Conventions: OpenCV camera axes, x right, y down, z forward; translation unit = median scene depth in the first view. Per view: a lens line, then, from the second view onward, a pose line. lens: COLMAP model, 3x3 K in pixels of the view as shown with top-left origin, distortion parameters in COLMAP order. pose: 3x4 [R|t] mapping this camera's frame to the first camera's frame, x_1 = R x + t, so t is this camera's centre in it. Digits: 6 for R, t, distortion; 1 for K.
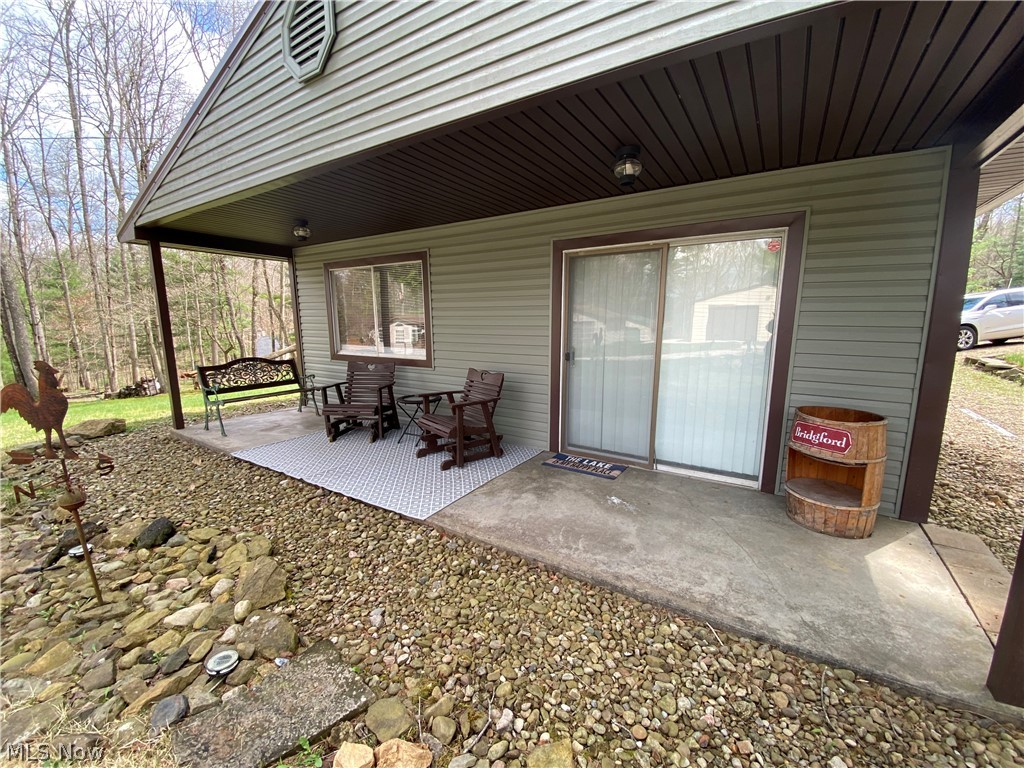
lens RADIAL K [[408.8, 0, 521.1], [0, 408.8, 385.4], [0, 0, 1]] dist [-0.003054, -0.000206]
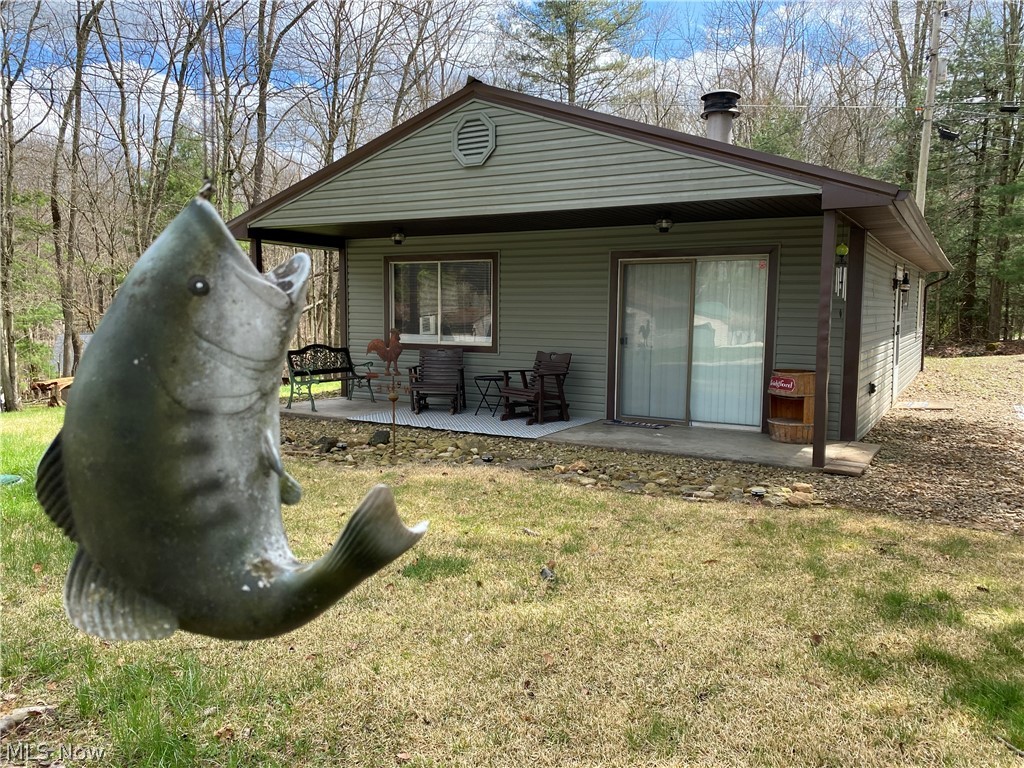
lens RADIAL K [[770.7, 0, 507.8], [0, 770.7, 383.9], [0, 0, 1]] dist [0.015801, 0.001313]
pose [[0.999868, 0.007514, 0.014373, -0.276221], [-0.006583, 0.997943, -0.063767, 0.219919], [-0.014823, 0.063664, 0.997861, -1.386671]]
